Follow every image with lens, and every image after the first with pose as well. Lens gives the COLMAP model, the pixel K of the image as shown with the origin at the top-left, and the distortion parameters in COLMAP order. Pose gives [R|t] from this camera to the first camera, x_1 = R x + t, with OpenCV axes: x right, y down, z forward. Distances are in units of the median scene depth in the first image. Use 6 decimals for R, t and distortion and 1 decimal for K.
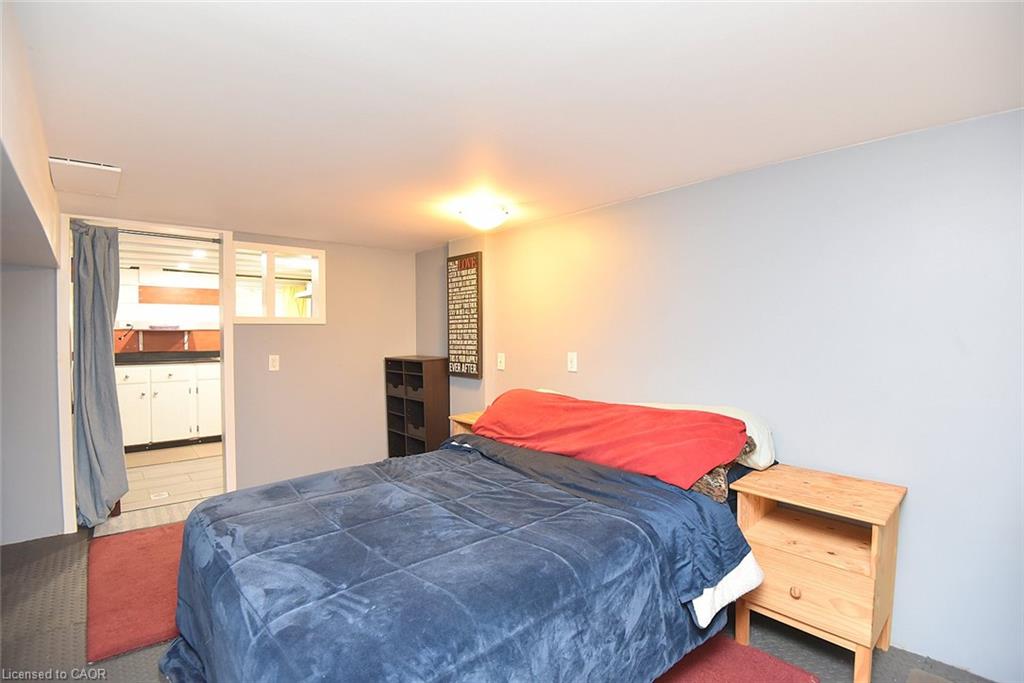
lens RADIAL K [[480.4, 0, 512.0], [0, 480.4, 341.5], [0, 0, 1]] dist [0.000259, -0.026255]
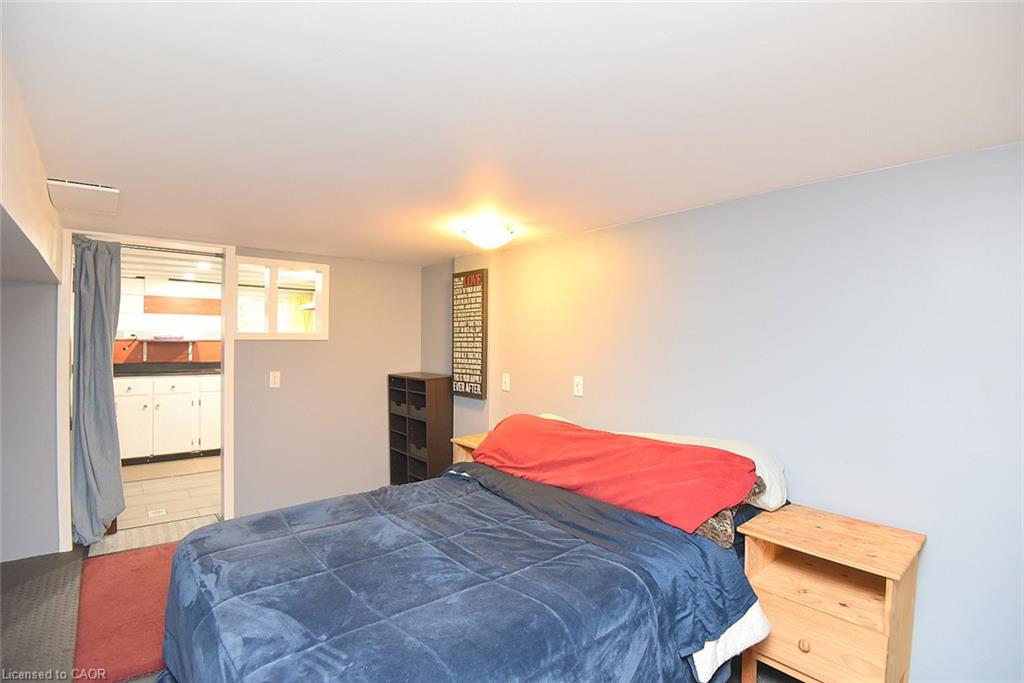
lens RADIAL K [[494.6, 0, 512.0], [0, 494.6, 341.5], [0, 0, 1]] dist [-0.002275, -0.024404]
pose [[0.999494, 0.014039, -0.028536, 0.031074], [-0.014430, 0.999804, -0.013554, -0.049926], [0.028340, 0.013959, 0.999501, 0.006755]]
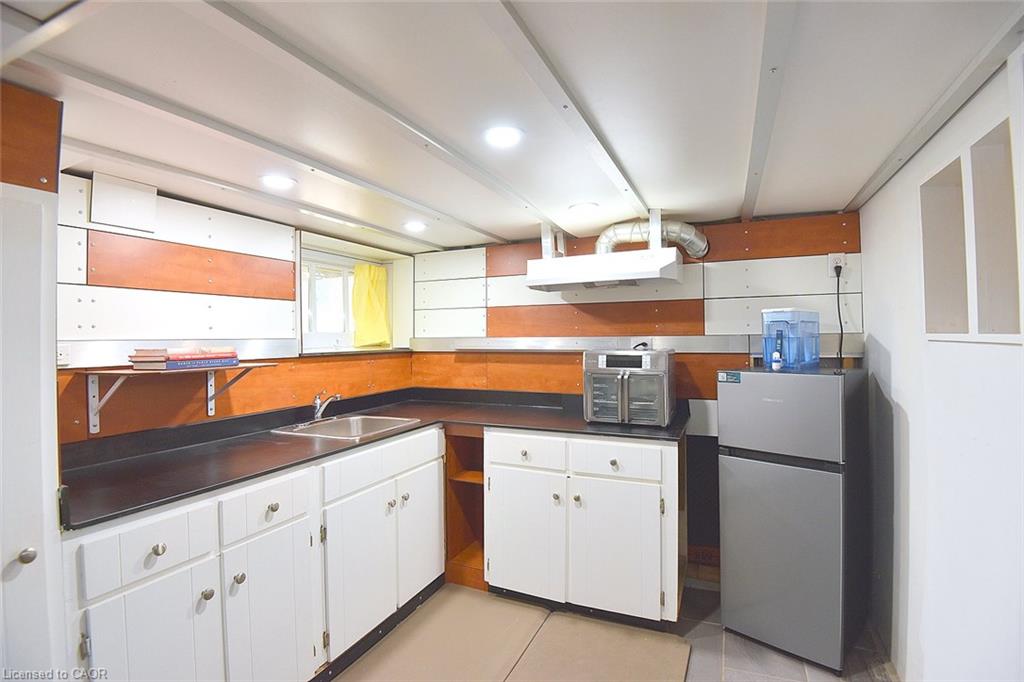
lens RADIAL K [[494.6, 0, 512.0], [0, 494.6, 341.0], [0, 0, 1]] dist [-0.002275, -0.024404]
pose [[0.914528, -0.011739, 0.404352, -1.735352], [0.018422, 0.999750, -0.012641, -0.090938], [-0.404103, 0.019009, 0.914516, 1.548864]]
